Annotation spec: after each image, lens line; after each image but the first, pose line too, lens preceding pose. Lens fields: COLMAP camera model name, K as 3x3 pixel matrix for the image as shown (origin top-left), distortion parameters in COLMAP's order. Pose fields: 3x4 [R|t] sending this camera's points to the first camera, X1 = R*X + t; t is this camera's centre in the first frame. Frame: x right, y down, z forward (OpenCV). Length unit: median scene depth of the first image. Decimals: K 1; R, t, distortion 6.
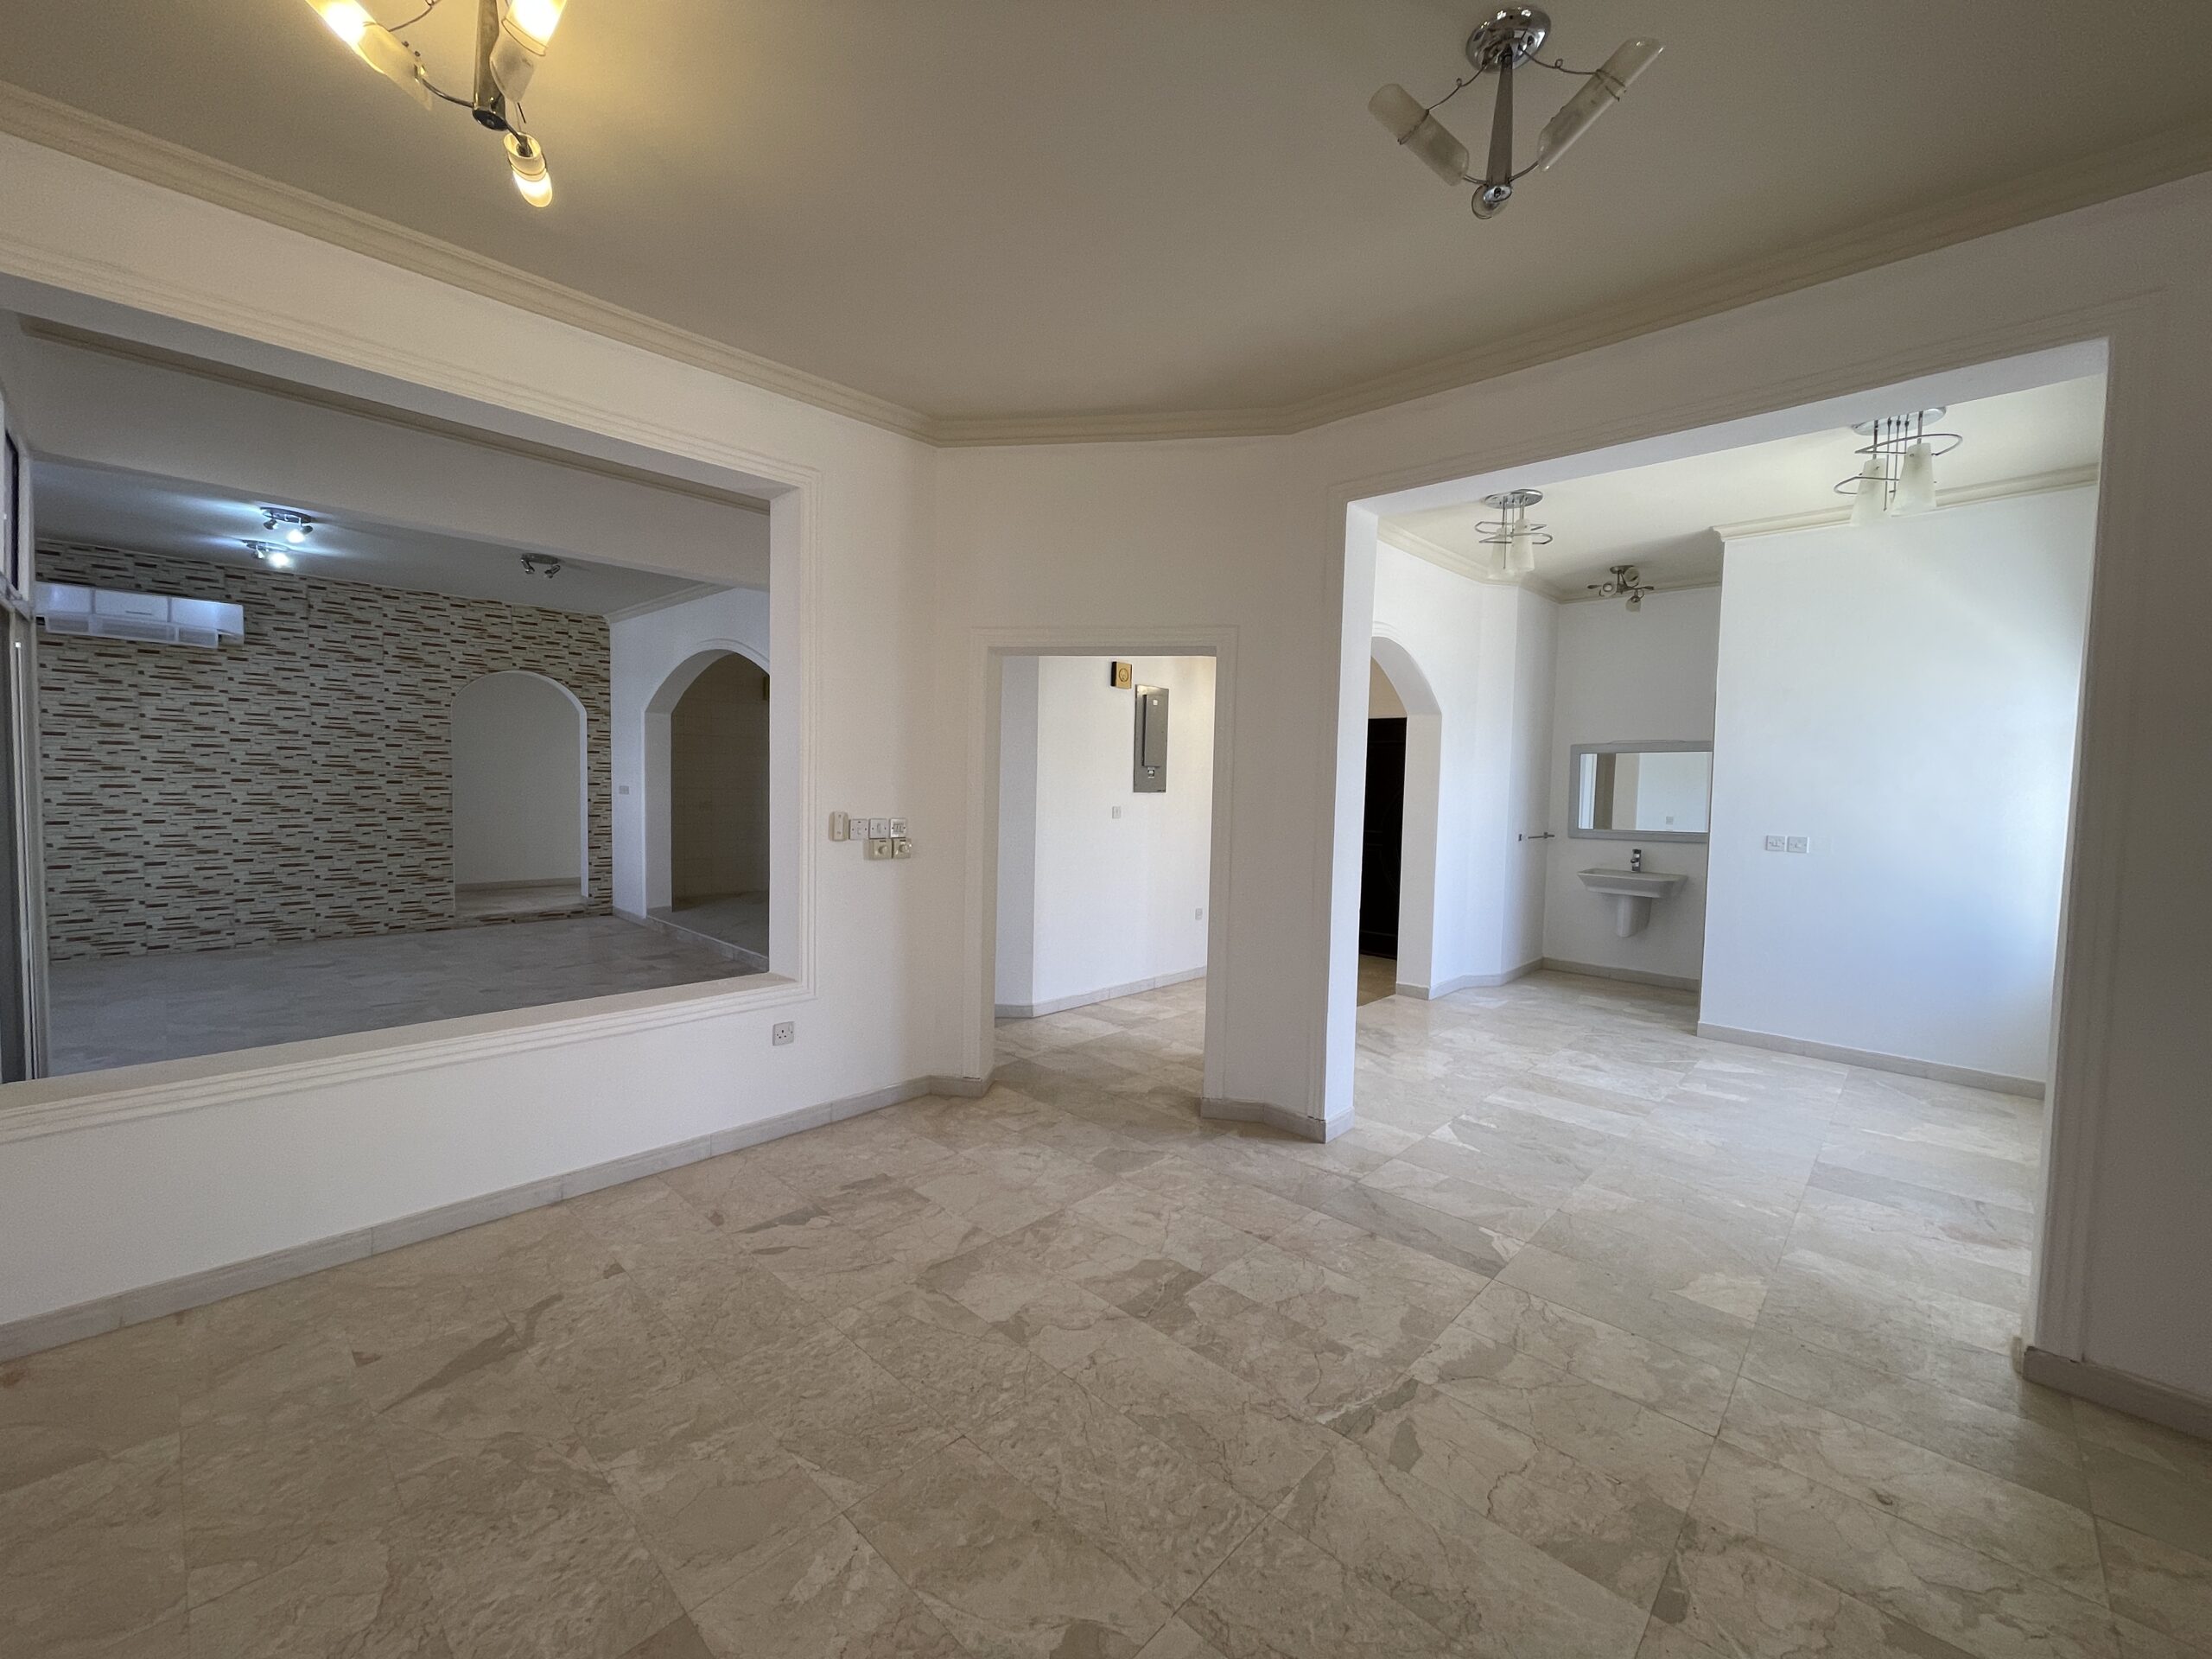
lens RADIAL K [[895.9, 0, 1103.4], [0, 895.9, 827.1], [0, 0, 1]] dist [-0.006535, 0.003041]
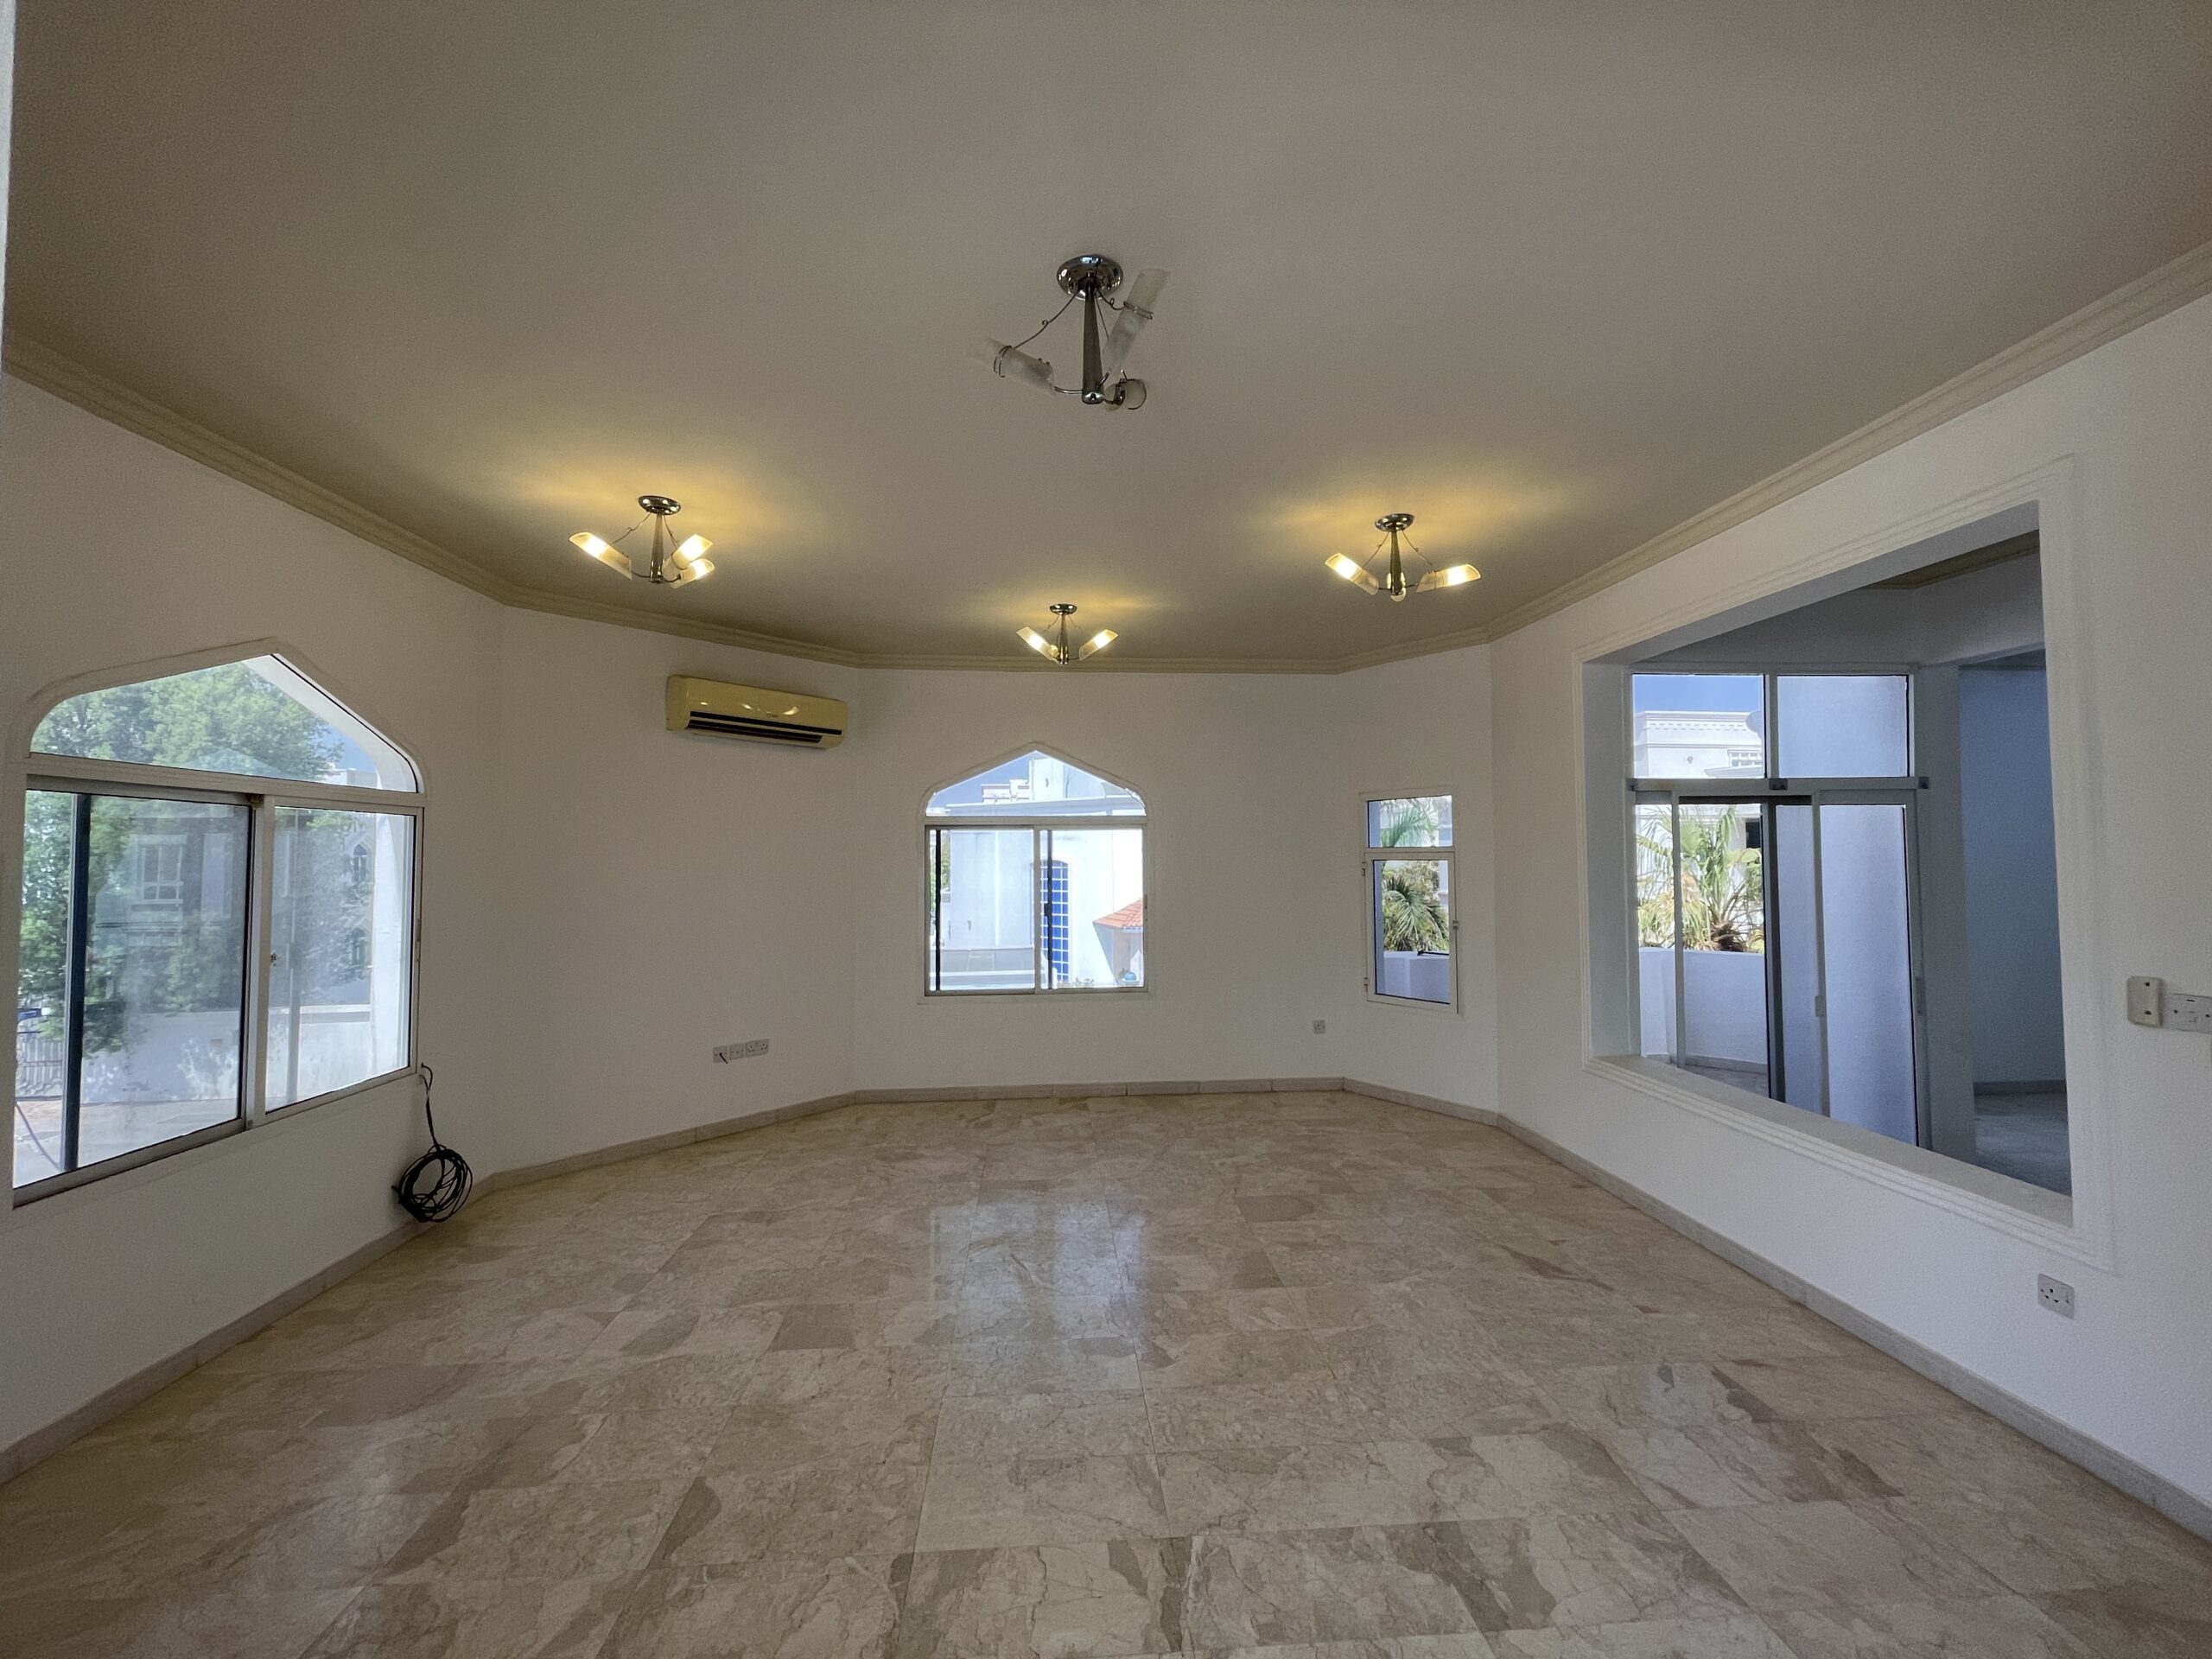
lens RADIAL K [[895.9, 0, 1099.1], [0, 895.9, 825.8], [0, 0, 1]] dist [-0.006535, 0.003041]
pose [[-0.678273, -0.045973, -0.733370, 0.634786], [-0.049781, 0.998623, -0.016560, -0.075045], [0.733121, 0.025276, -0.679628, 0.911190]]
